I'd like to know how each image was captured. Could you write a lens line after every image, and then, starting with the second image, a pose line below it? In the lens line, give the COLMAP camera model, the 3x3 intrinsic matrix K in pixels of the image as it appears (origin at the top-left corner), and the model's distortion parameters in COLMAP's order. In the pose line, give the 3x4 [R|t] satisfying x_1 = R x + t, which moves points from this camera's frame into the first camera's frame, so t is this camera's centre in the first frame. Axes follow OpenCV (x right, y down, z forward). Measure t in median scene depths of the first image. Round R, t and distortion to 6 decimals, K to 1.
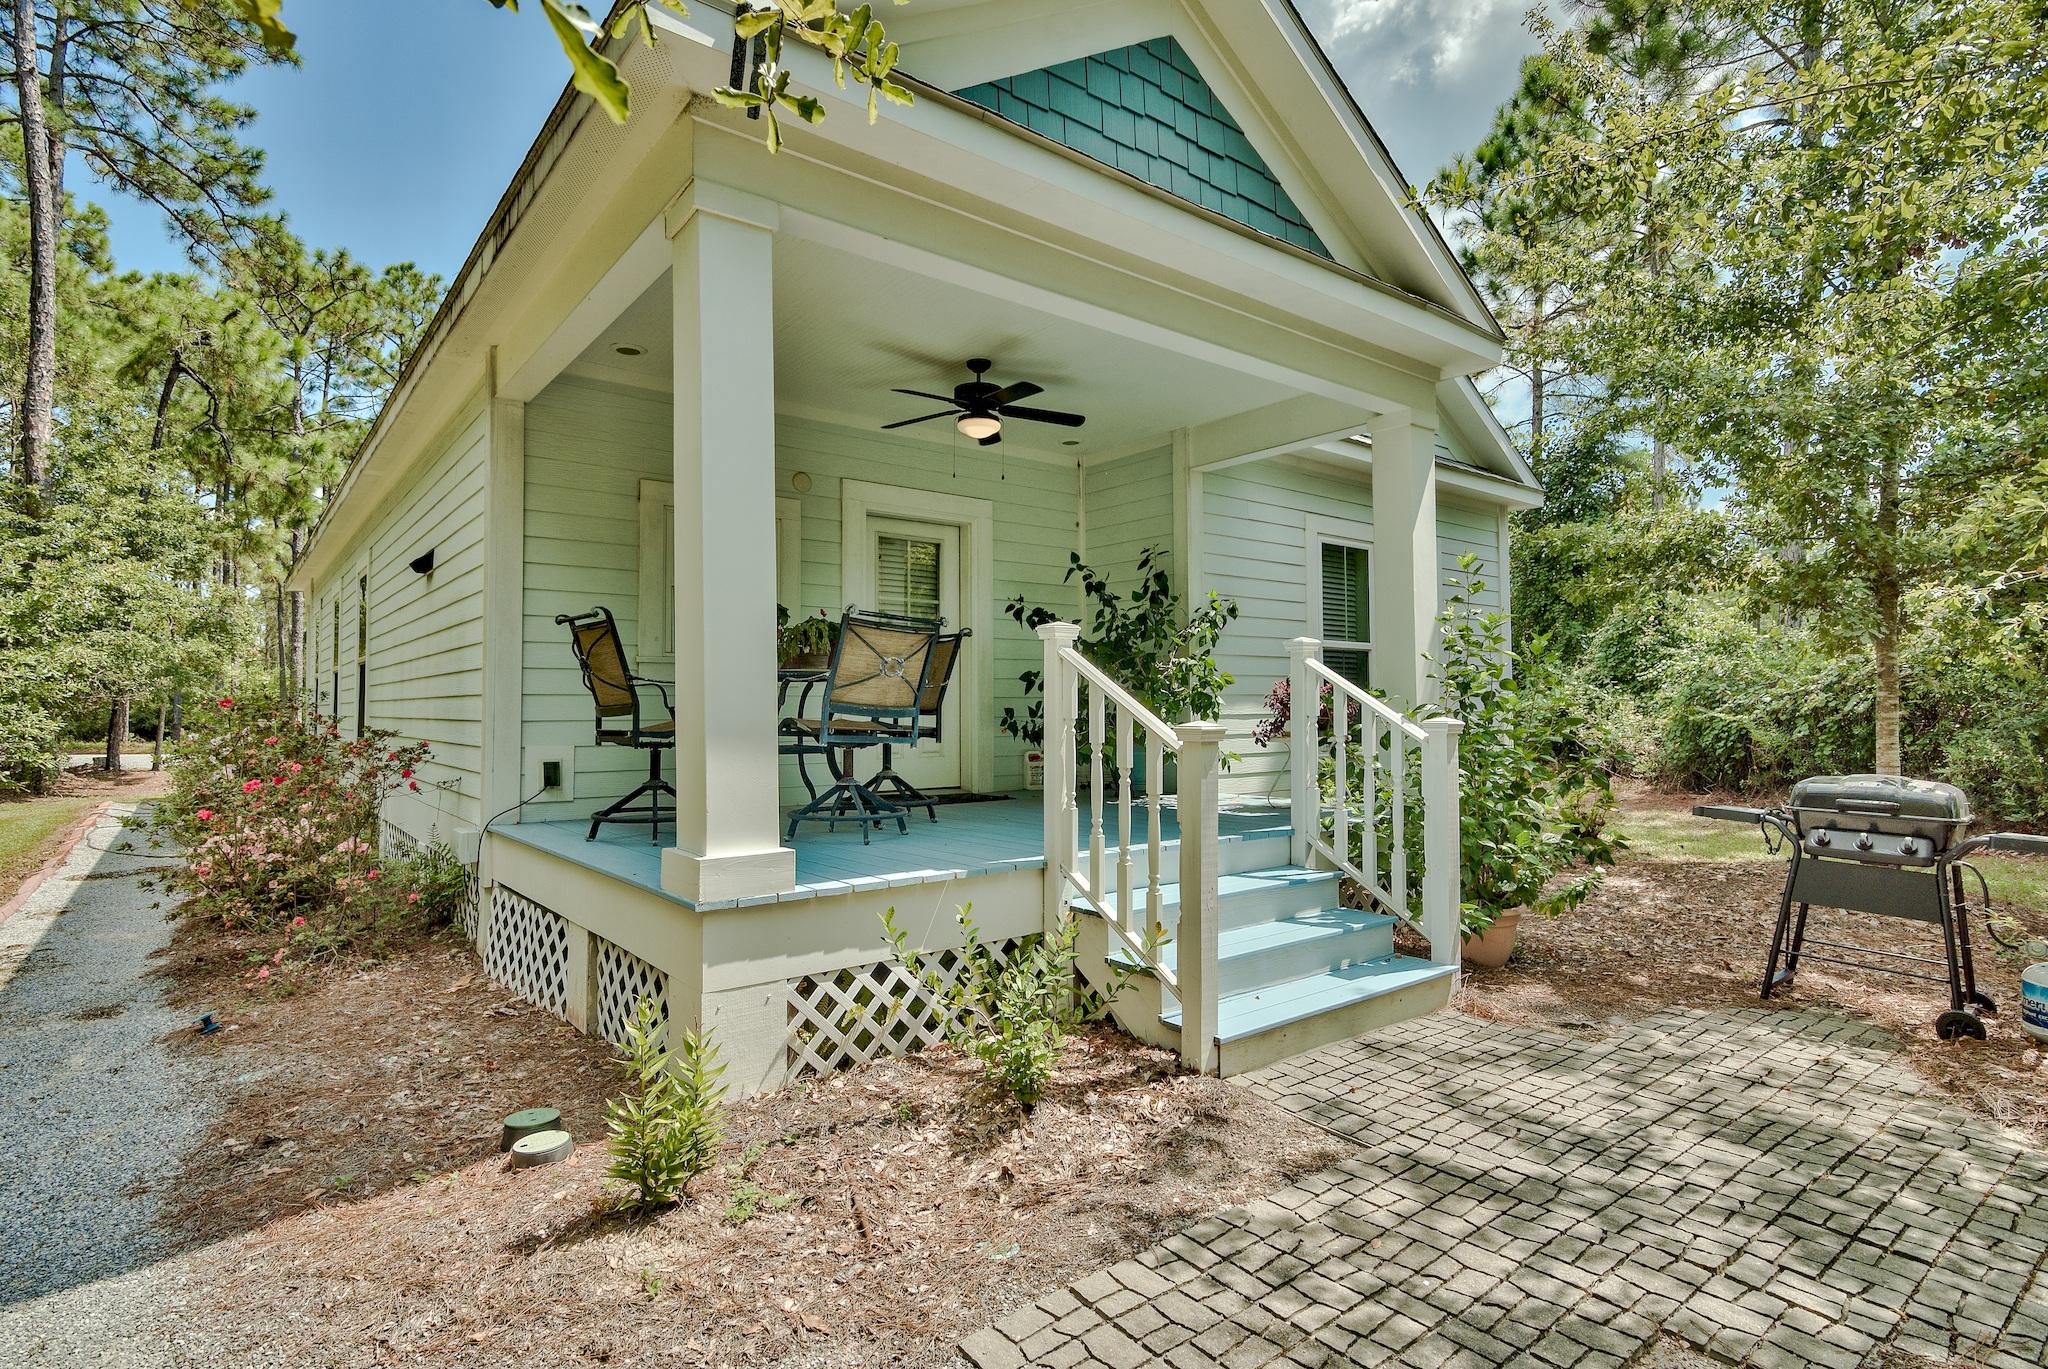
lens RADIAL K [[1019.9, 0, 1017.0], [0, 1019.9, 653.2], [0, 0, 1]] dist [-0.003582, -0.000540]
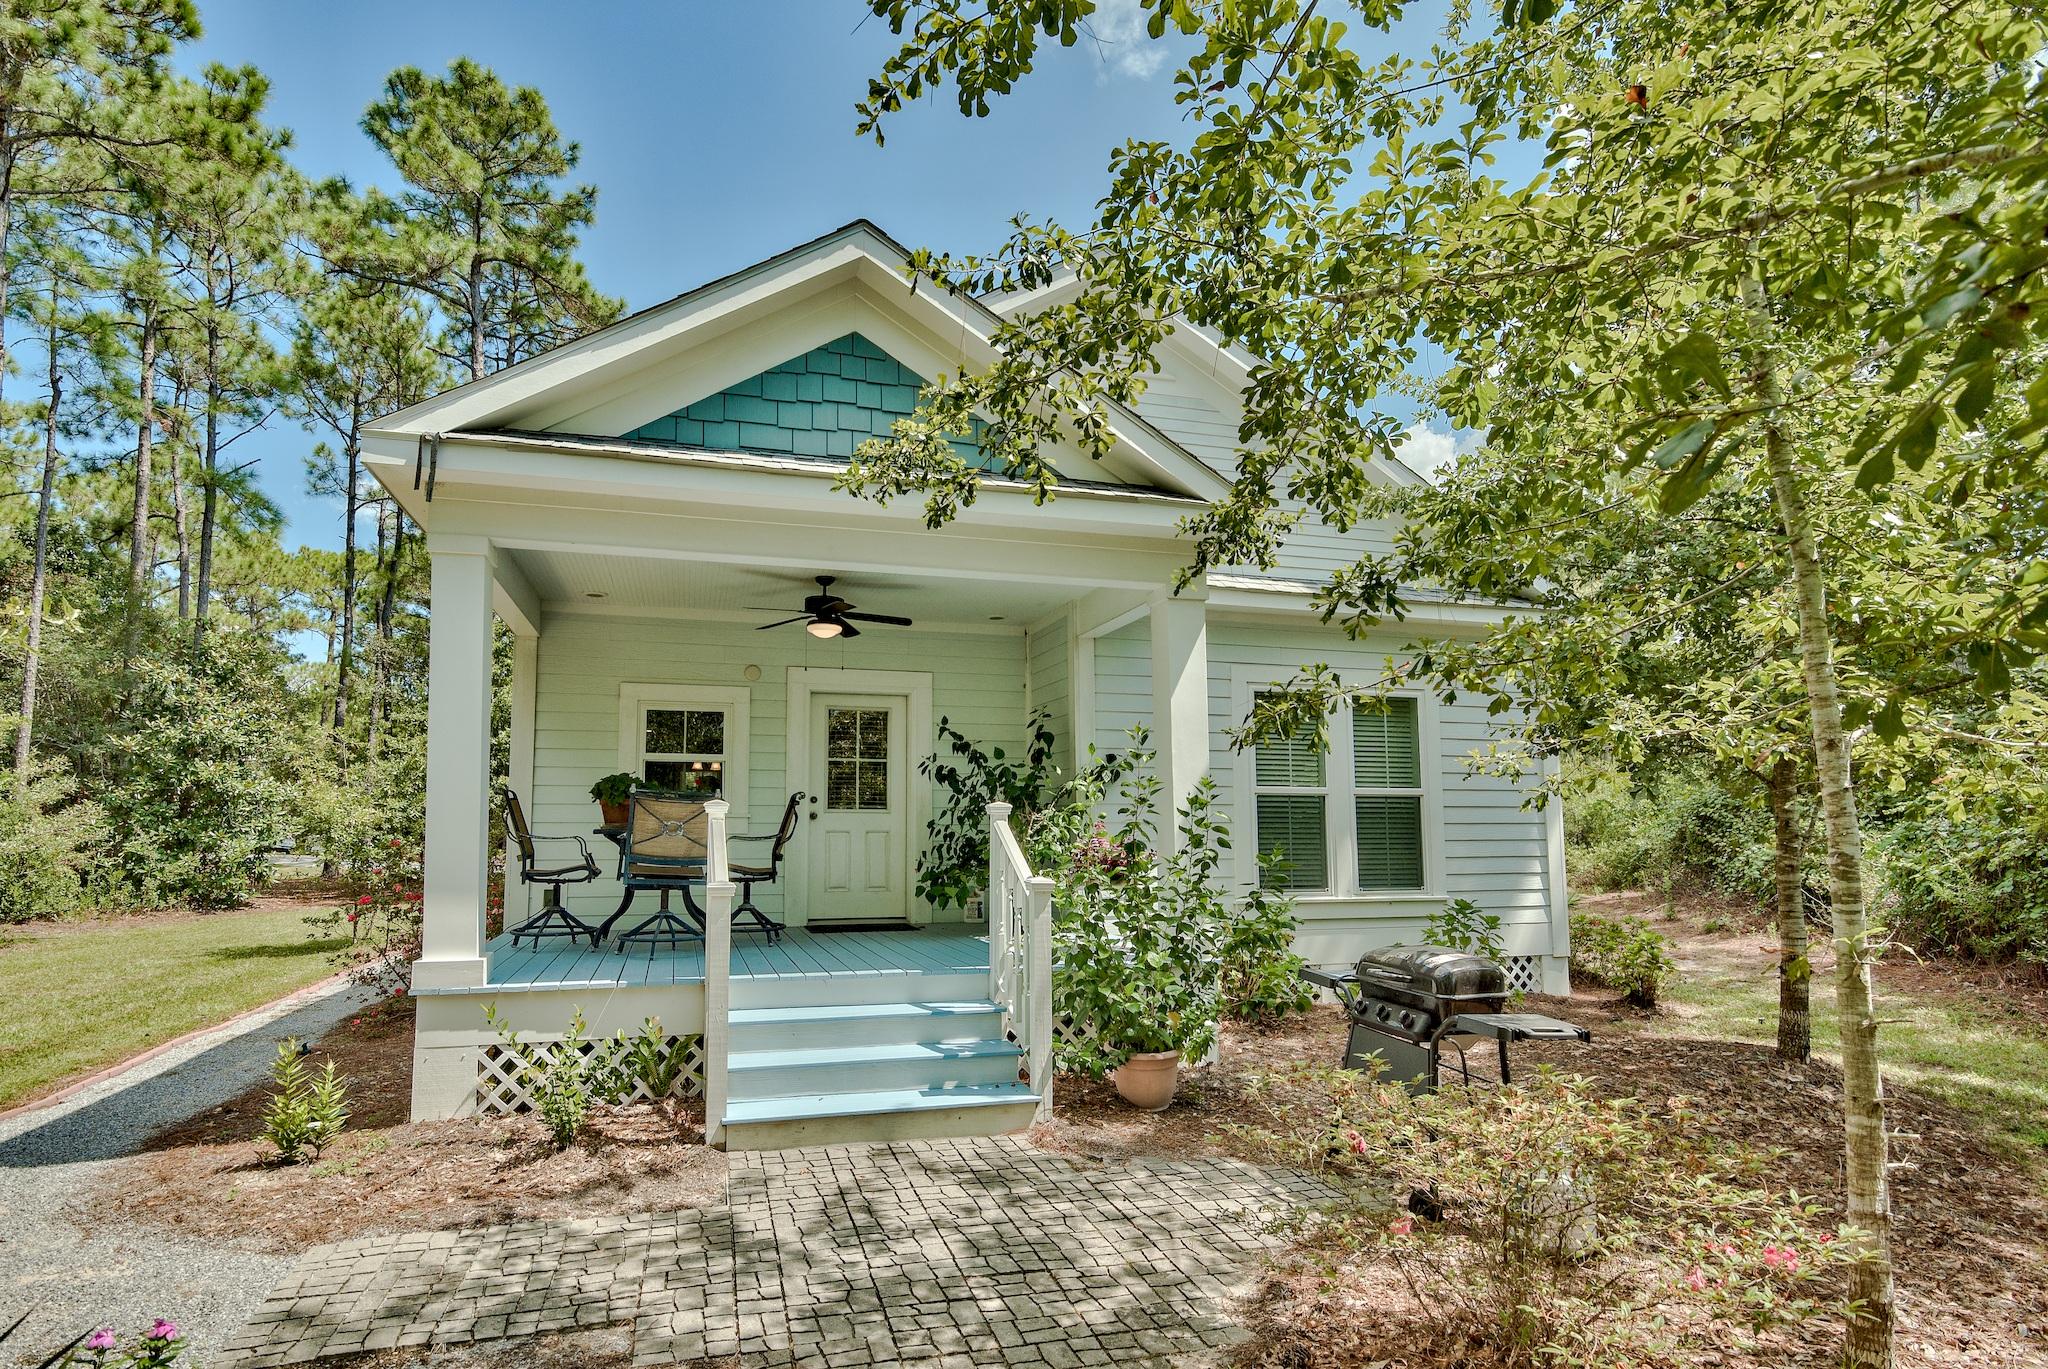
lens RADIAL K [[1040.5, 0, 1028.2], [0, 1040.5, 704.5], [0, 0, 1]] dist [-0.004389, -0.001736]
pose [[0.924236, -0.034397, -0.380270, 1.181552], [0.013788, 0.998291, -0.056789, -0.092913], [0.381574, 0.047244, 0.923130, -0.148085]]
